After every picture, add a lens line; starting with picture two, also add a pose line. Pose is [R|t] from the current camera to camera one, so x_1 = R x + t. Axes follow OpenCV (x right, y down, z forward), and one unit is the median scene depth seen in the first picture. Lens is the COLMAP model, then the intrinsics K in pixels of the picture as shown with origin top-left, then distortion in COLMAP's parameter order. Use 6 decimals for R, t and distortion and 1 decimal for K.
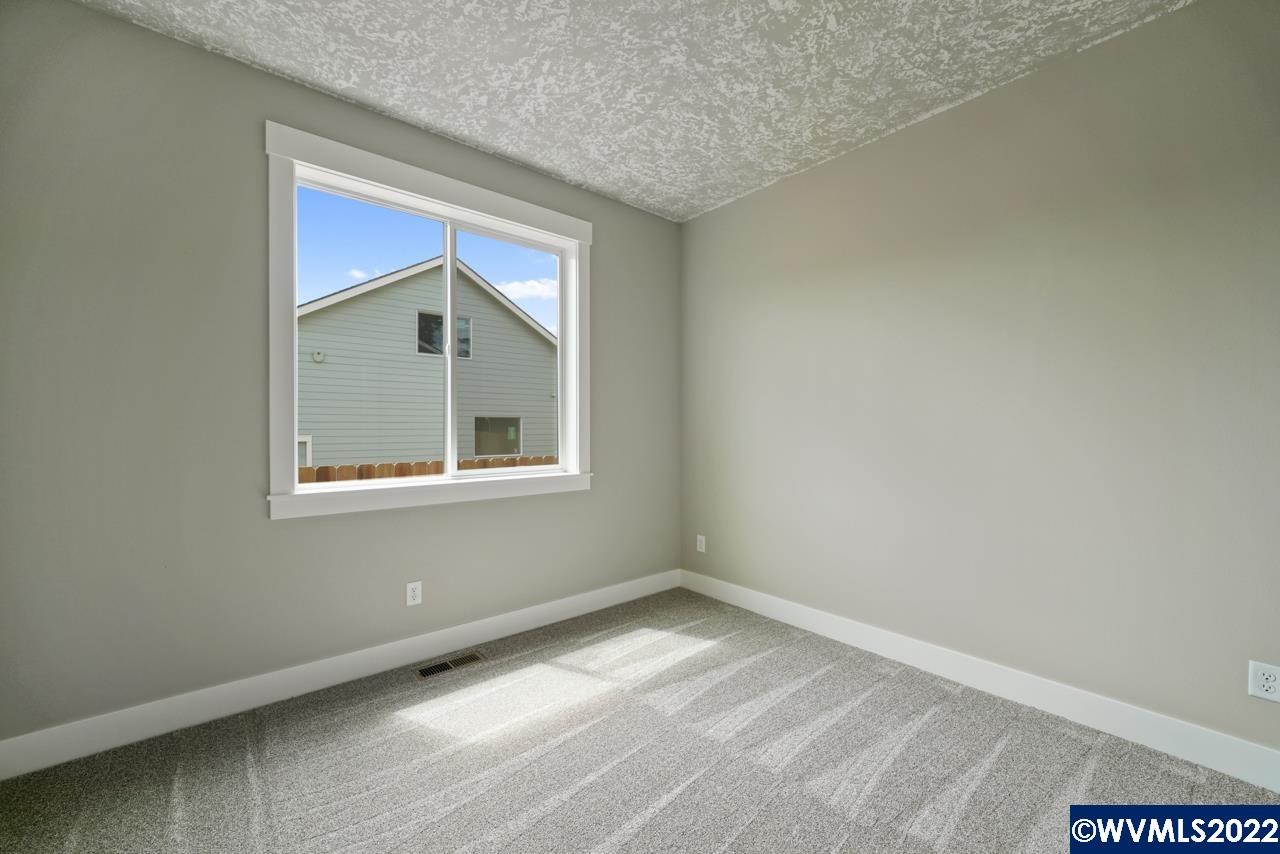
lens RADIAL K [[501.3, 0, 640.0], [0, 501.3, 427.0], [0, 0, 1]] dist [-0.001172, -0.000022]
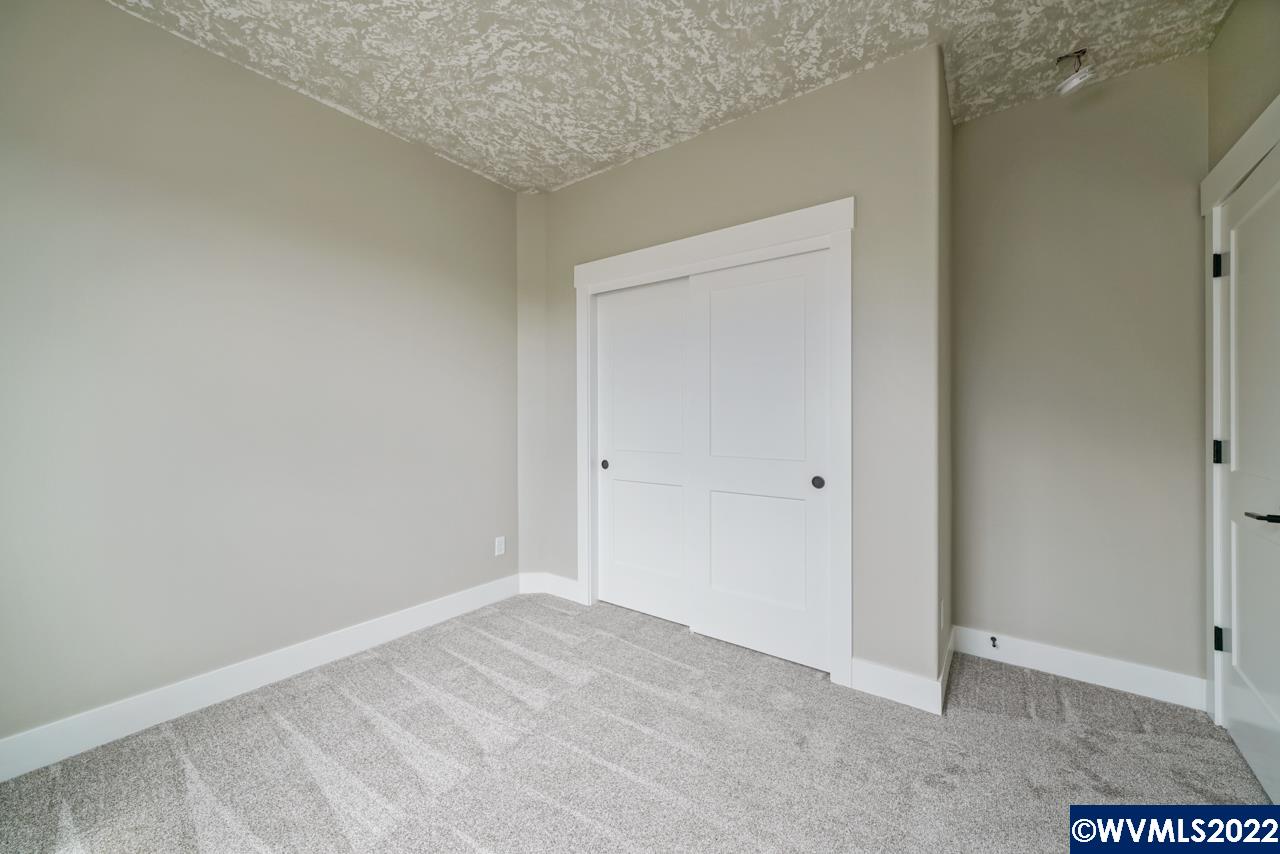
lens RADIAL K [[494.5, 0, 637.2], [0, 494.5, 412.8], [0, 0, 1]] dist [-0.006920, 0.000229]
pose [[-0.223900, 0.006035, 0.974593, -0.603380], [-0.000161, 0.999981, -0.006229, -0.000729], [-0.974612, -0.001552, -0.223895, 0.730721]]
